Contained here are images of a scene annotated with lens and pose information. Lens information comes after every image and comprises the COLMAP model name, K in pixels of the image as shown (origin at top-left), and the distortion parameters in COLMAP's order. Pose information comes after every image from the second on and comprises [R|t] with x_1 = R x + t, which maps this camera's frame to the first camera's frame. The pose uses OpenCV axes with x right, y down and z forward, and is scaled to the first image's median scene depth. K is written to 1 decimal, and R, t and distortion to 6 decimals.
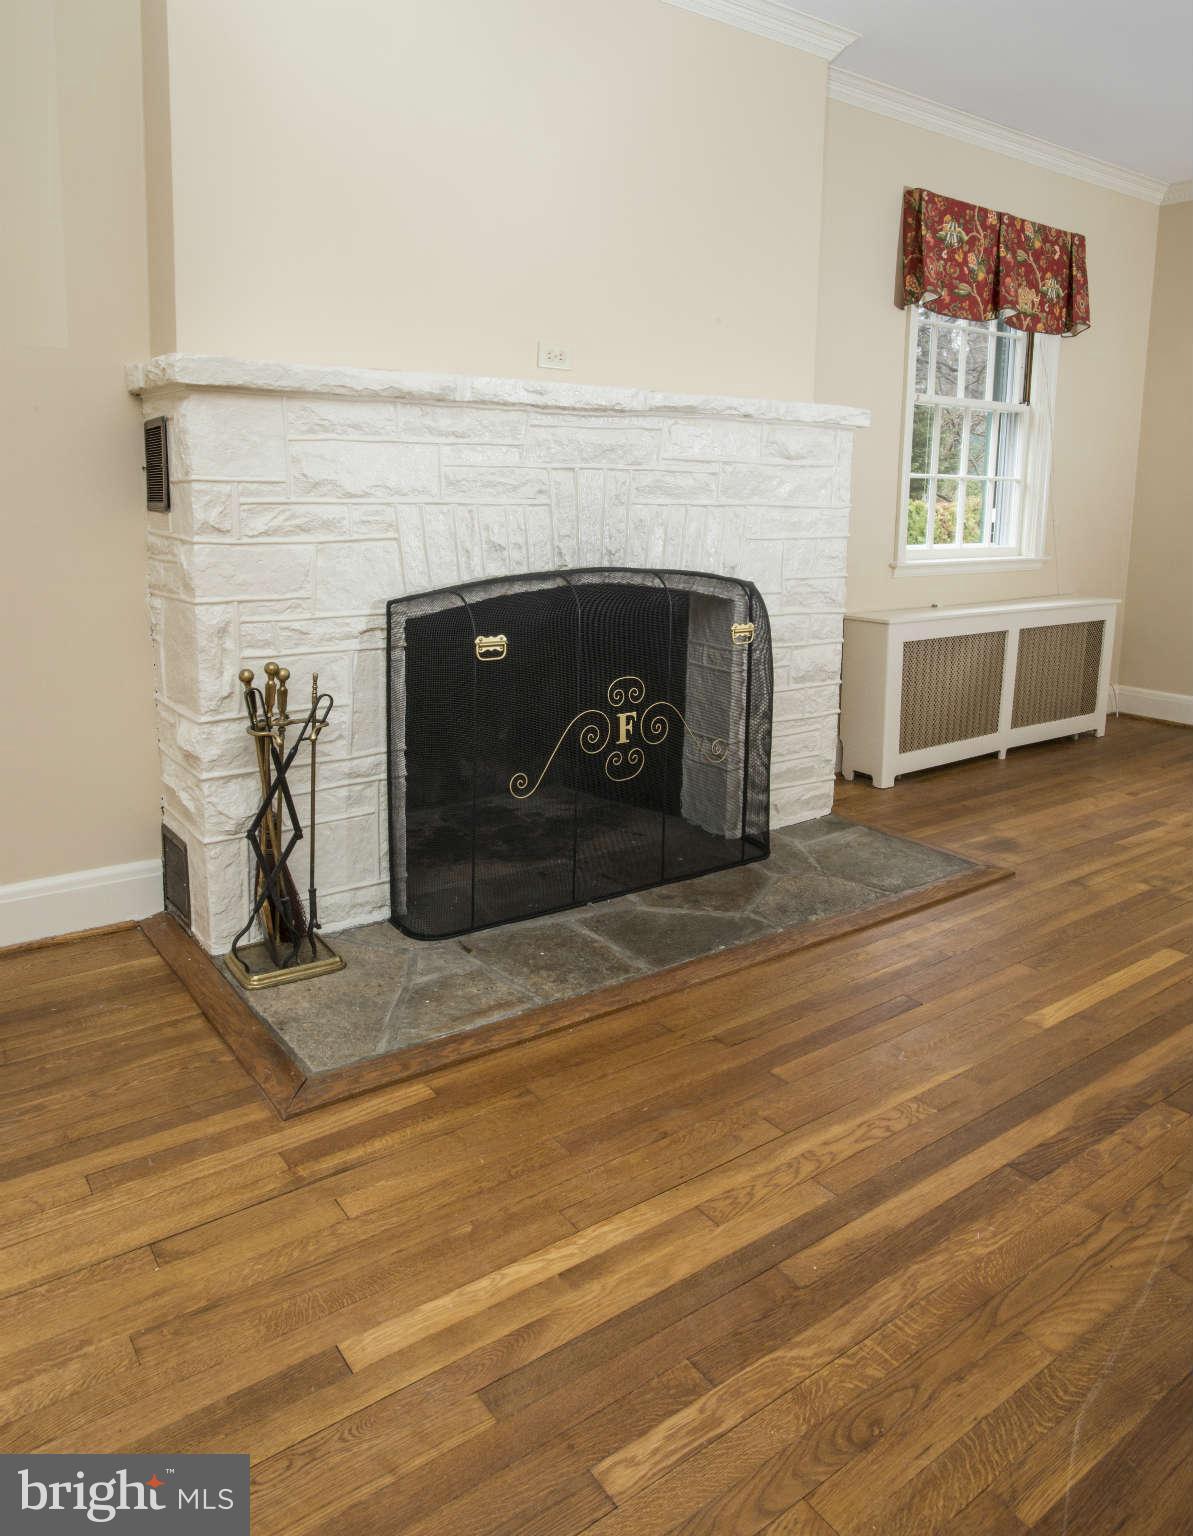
lens RADIAL K [[1118.9, 0, 569.7], [0, 1118.9, 648.0], [0, 0, 1]] dist [-0.040093, 0.020830]
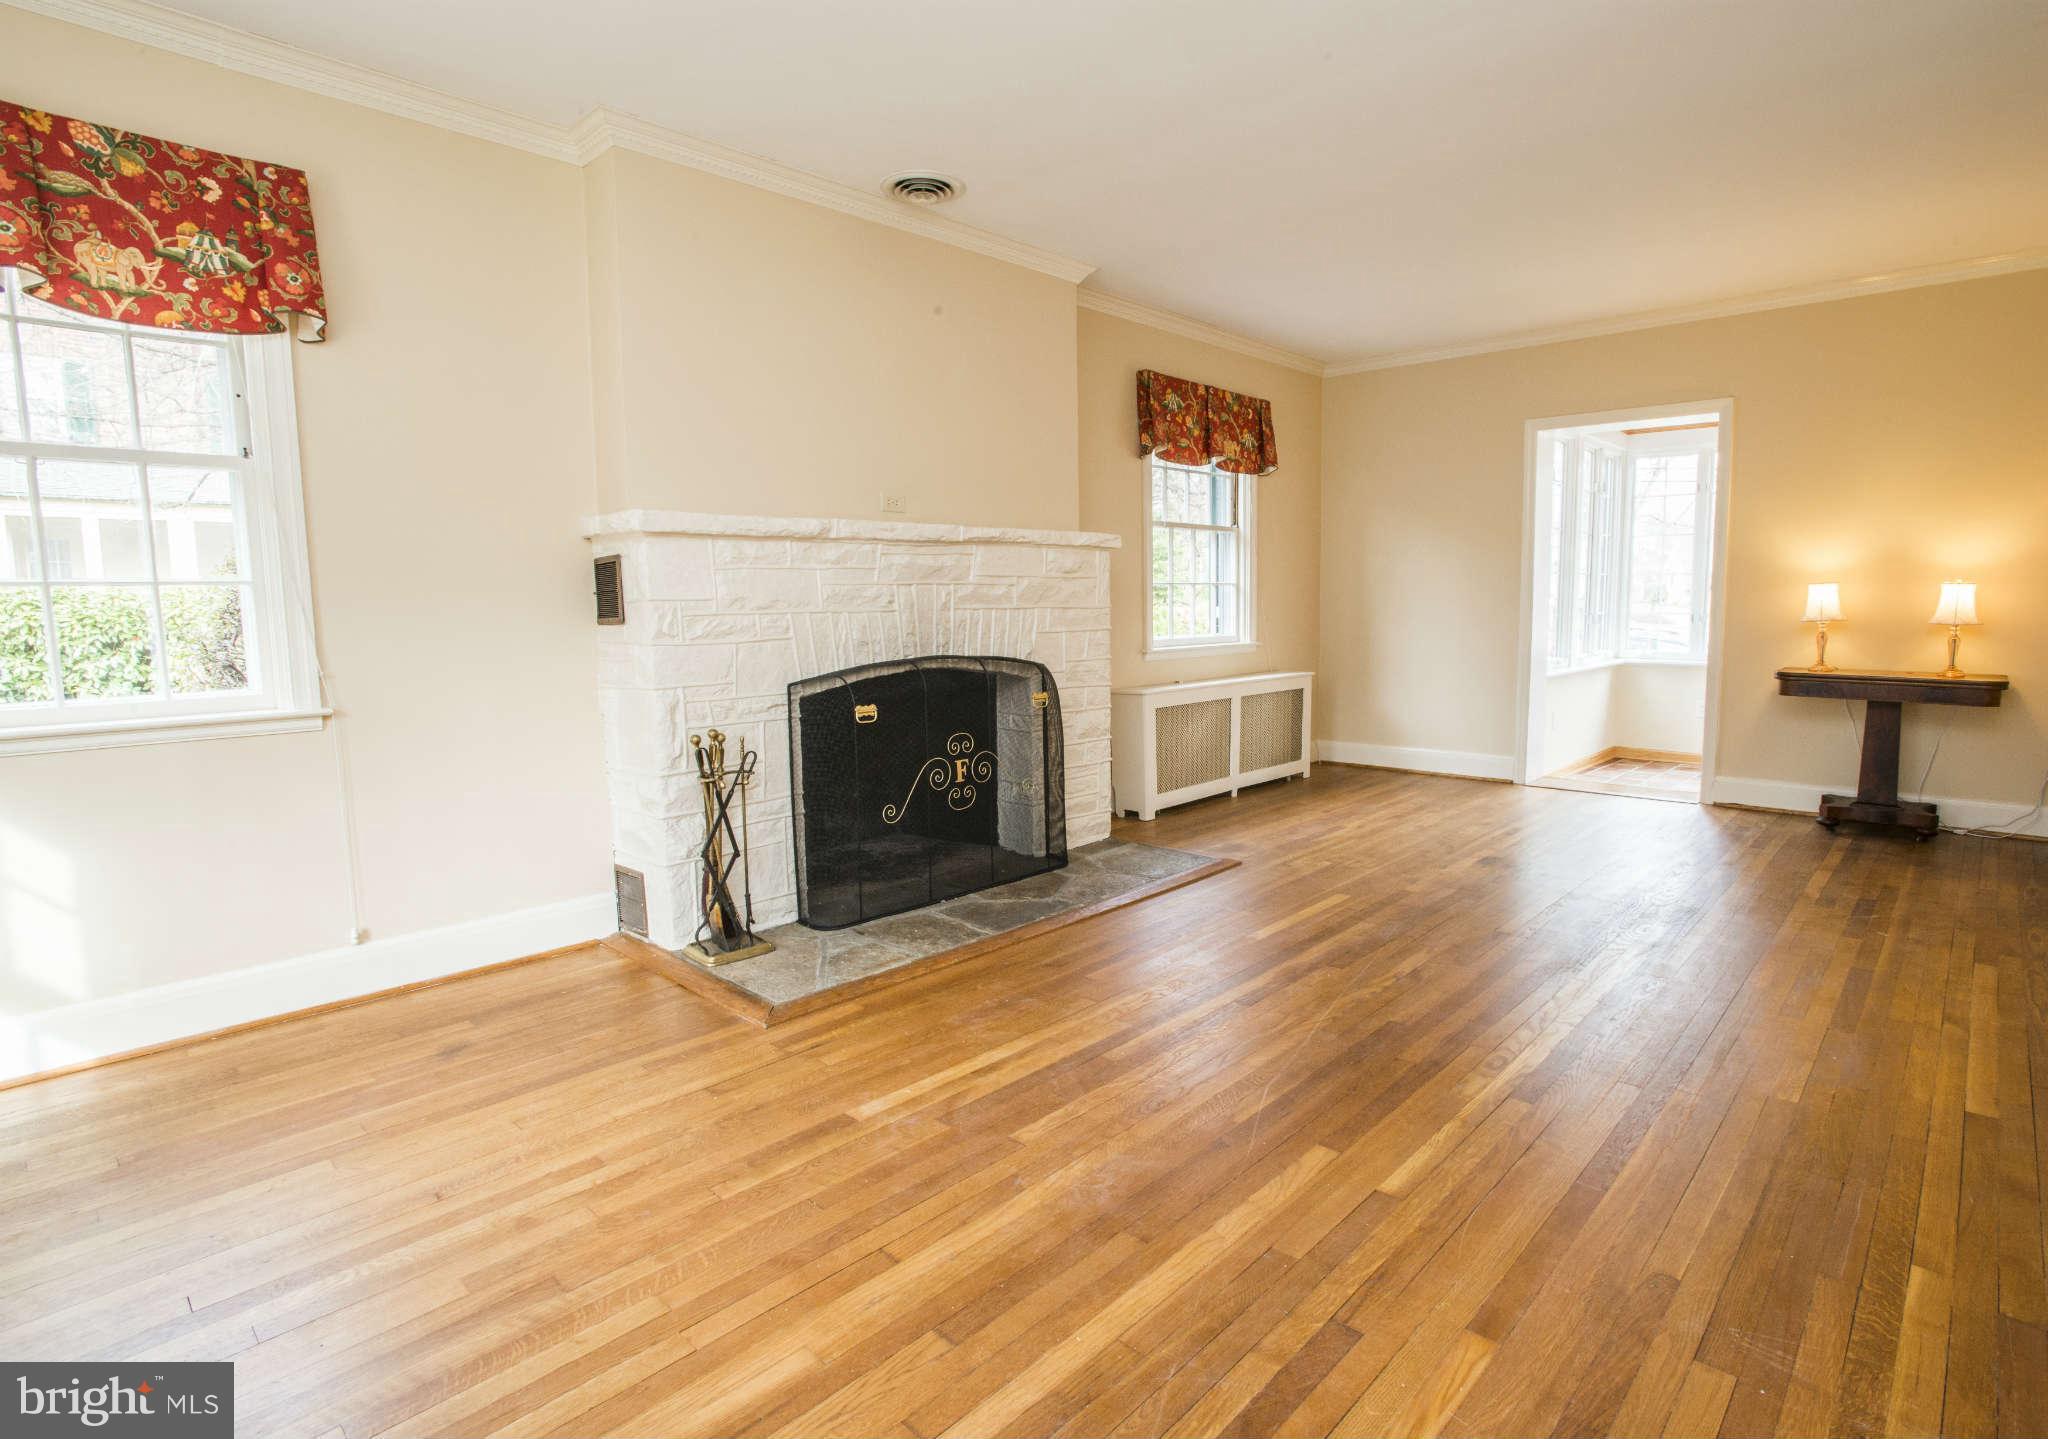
lens RADIAL K [[1070.9, 0, 1040.3], [0, 1070.9, 718.3], [0, 0, 1]] dist [-0.037549, 0.000047]
pose [[0.982548, -0.050531, 0.179013, -0.091699], [0.057020, 0.997883, -0.031287, 0.056039], [-0.177053, 0.040948, 0.983349, -0.327944]]
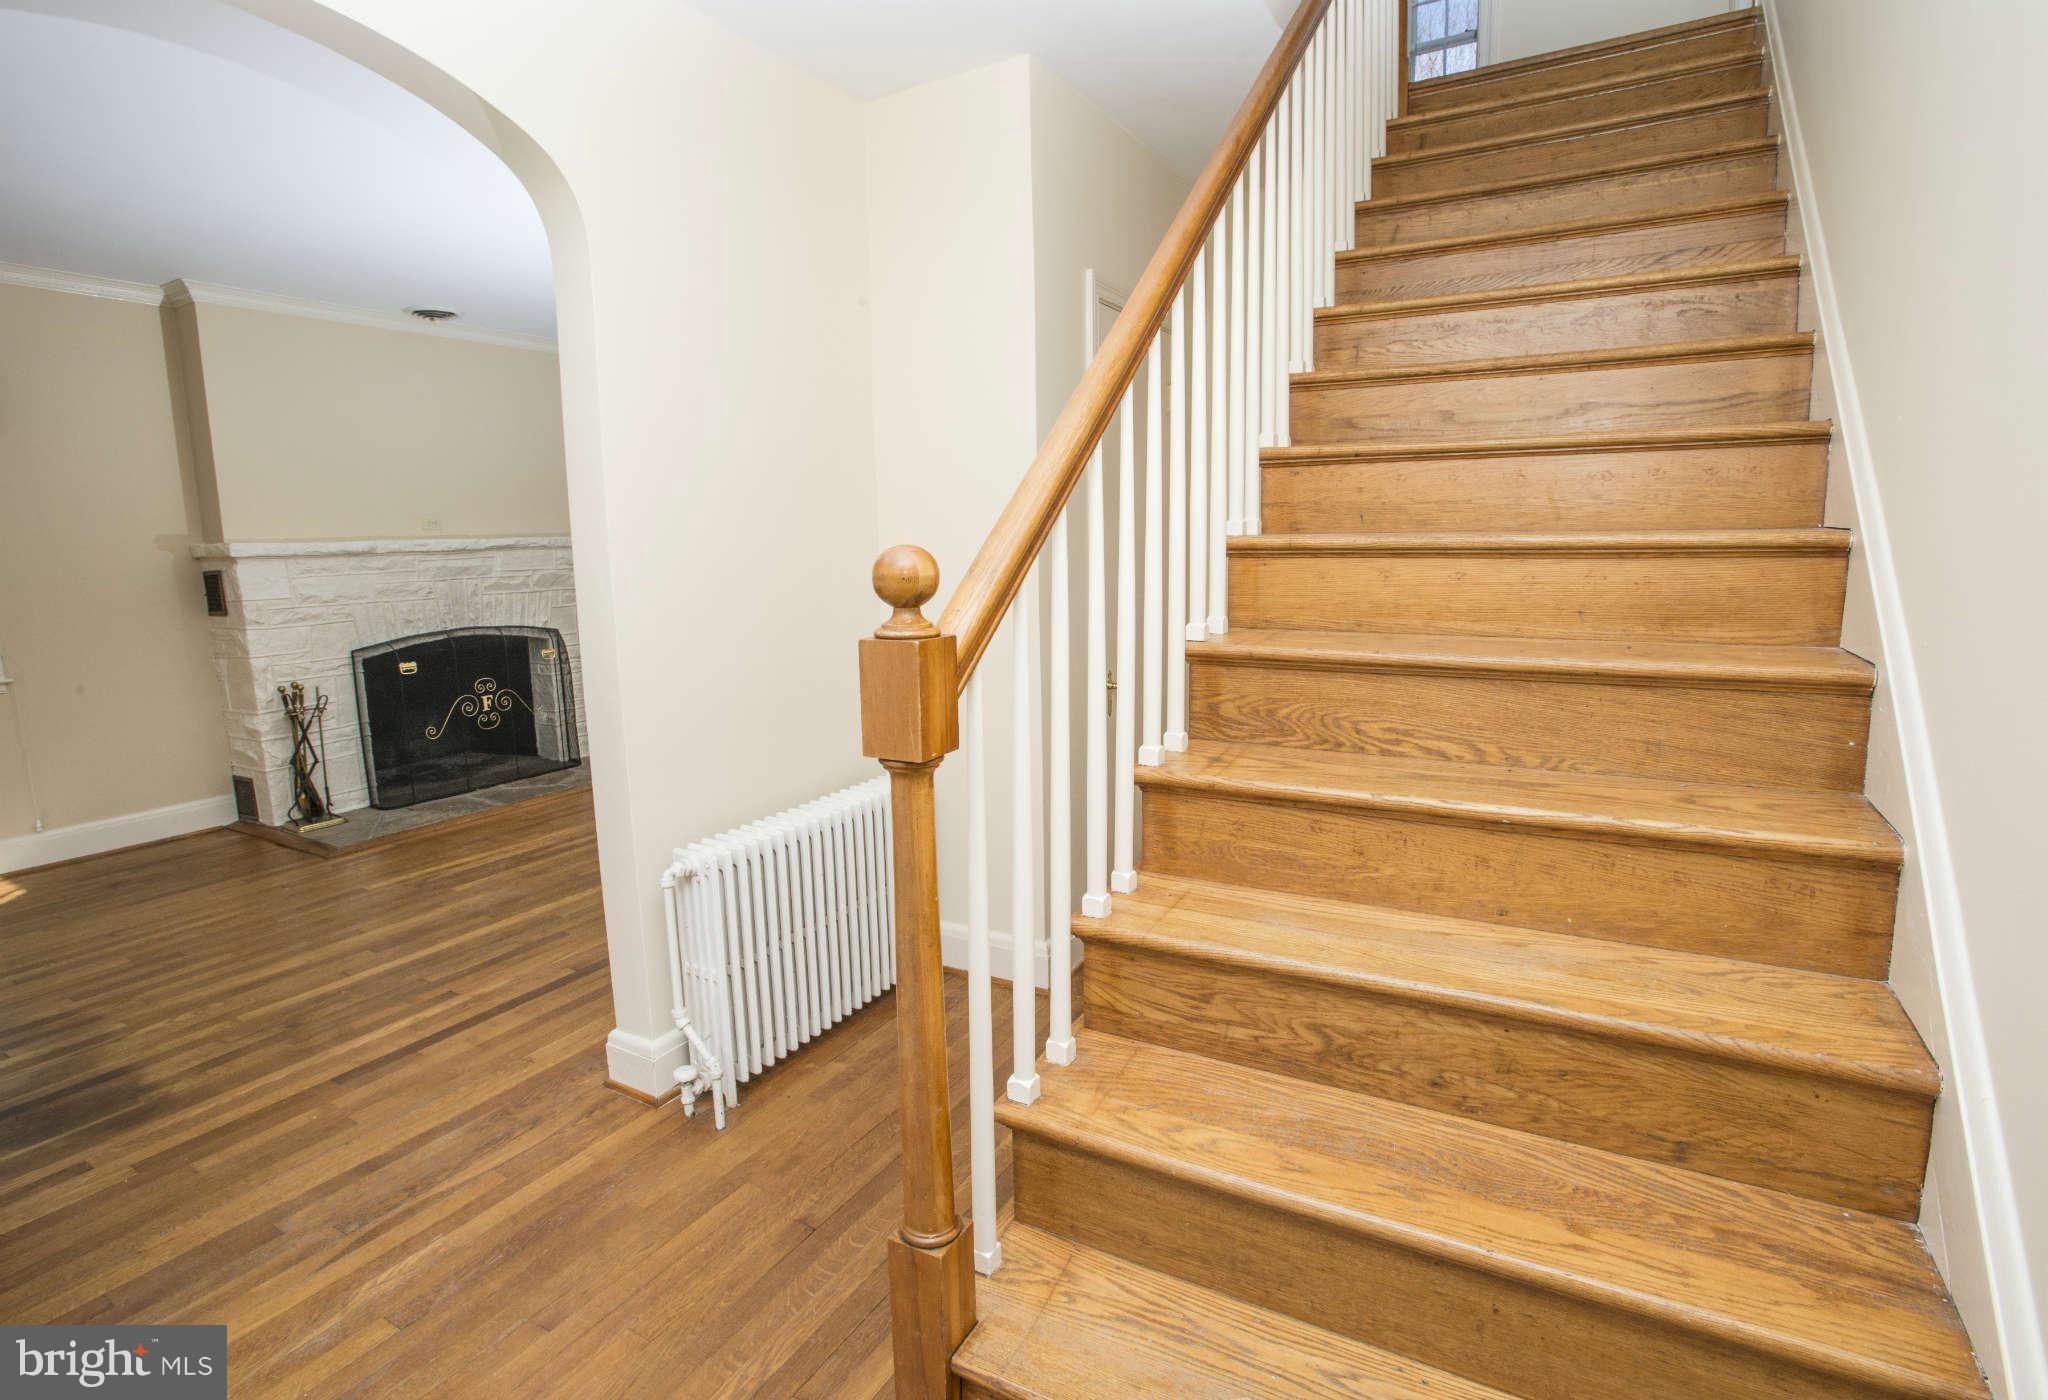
lens RADIAL K [[1043.2, 0, 1005.4], [0, 1043.2, 696.7], [0, 0, 1]] dist [-0.040199, 0.000574]
pose [[0.912741, -0.098890, 0.396390, 0.176663], [0.097046, 0.994972, 0.024760, 0.109622], [-0.396846, 0.015868, 0.917748, -1.192587]]
